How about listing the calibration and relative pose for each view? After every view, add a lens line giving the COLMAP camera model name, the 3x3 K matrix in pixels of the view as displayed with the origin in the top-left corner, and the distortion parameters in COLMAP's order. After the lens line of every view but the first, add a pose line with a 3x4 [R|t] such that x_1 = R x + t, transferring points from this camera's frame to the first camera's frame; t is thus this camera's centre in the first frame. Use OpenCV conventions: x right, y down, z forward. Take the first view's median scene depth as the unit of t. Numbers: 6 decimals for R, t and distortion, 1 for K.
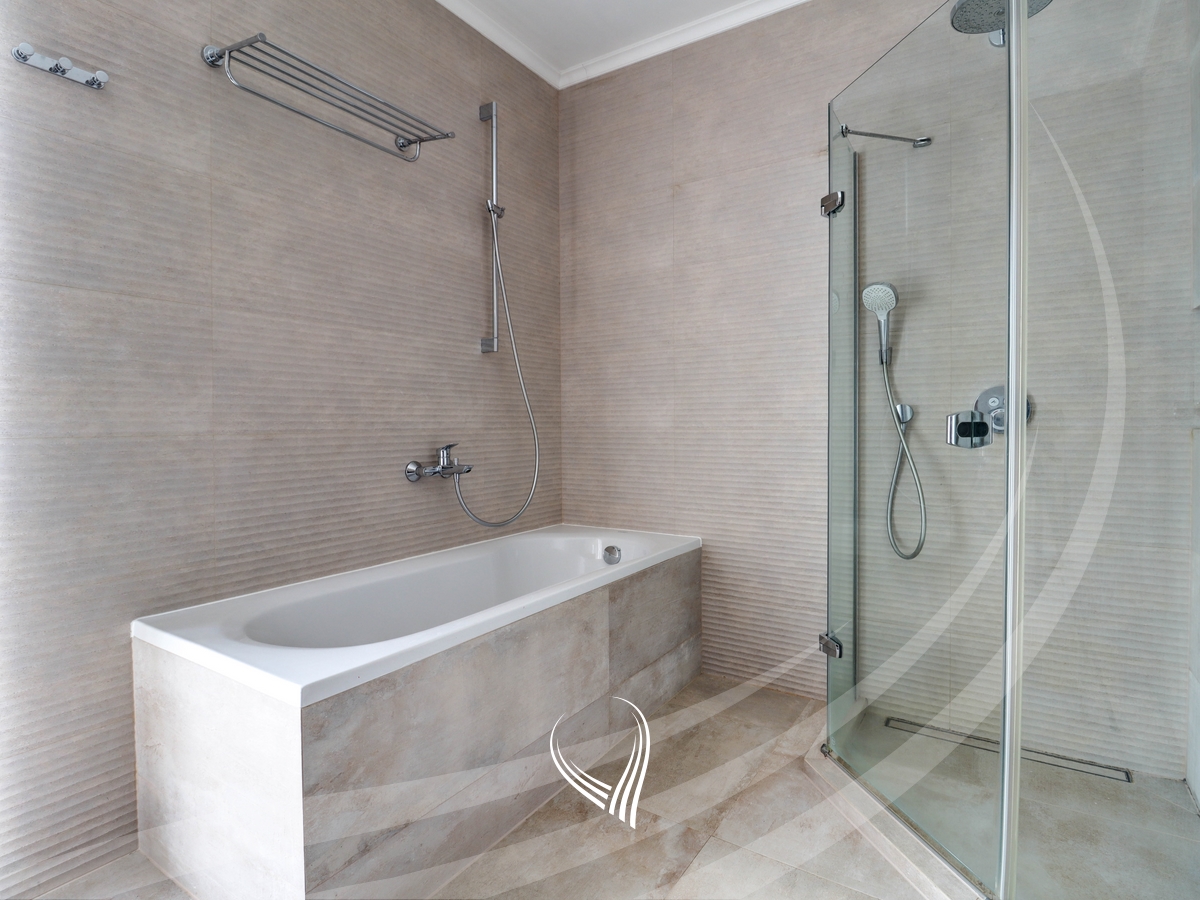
lens RADIAL K [[627.3, 0, 603.3], [0, 627.3, 432.0], [0, 0, 1]] dist [0.004618, -0.015570]
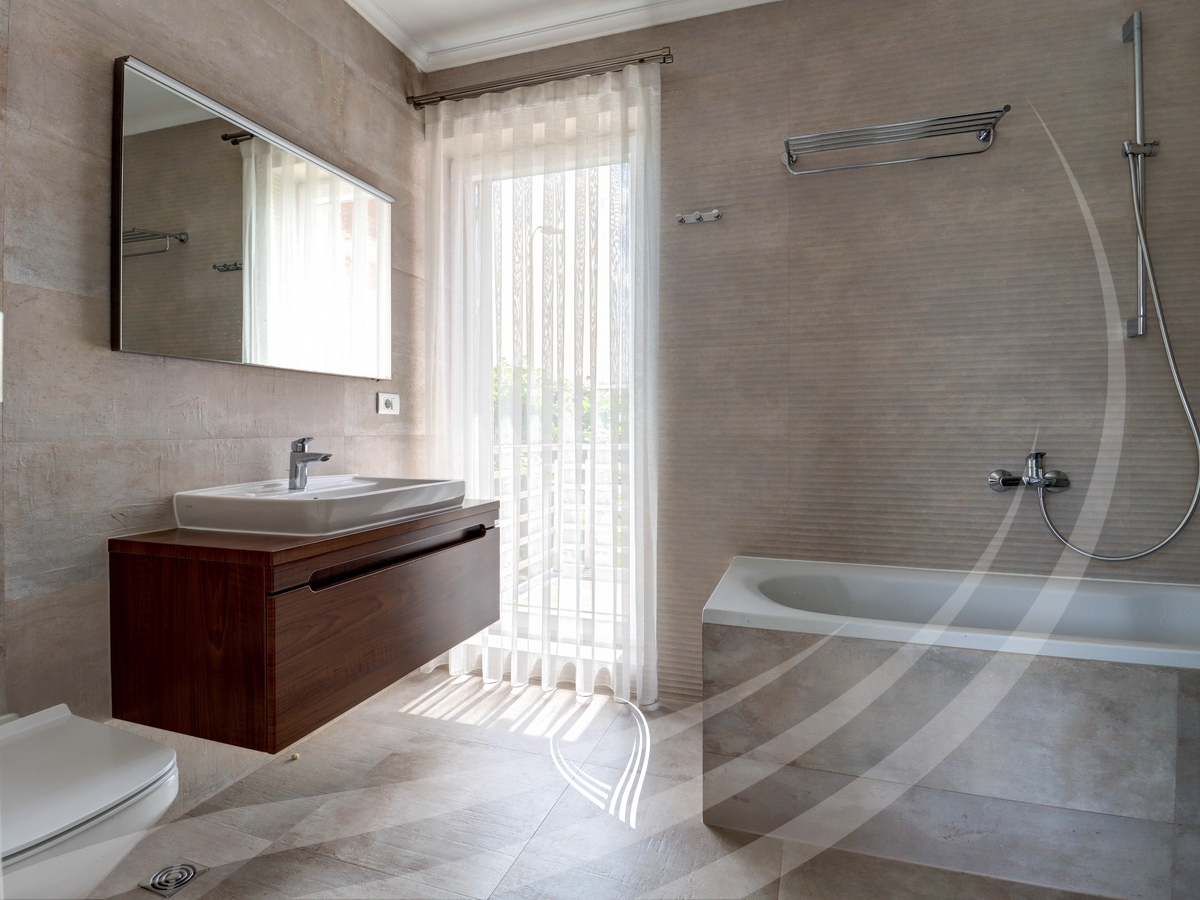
lens RADIAL K [[627.3, 0, 603.3], [0, 627.3, 432.0], [0, 0, 1]] dist [0.004618, -0.015570]
pose [[0.245958, 0.007782, -0.969249, 0.530451], [-0.014819, 0.999881, 0.004268, -0.004848], [0.969167, 0.013313, 0.246044, 0.244532]]
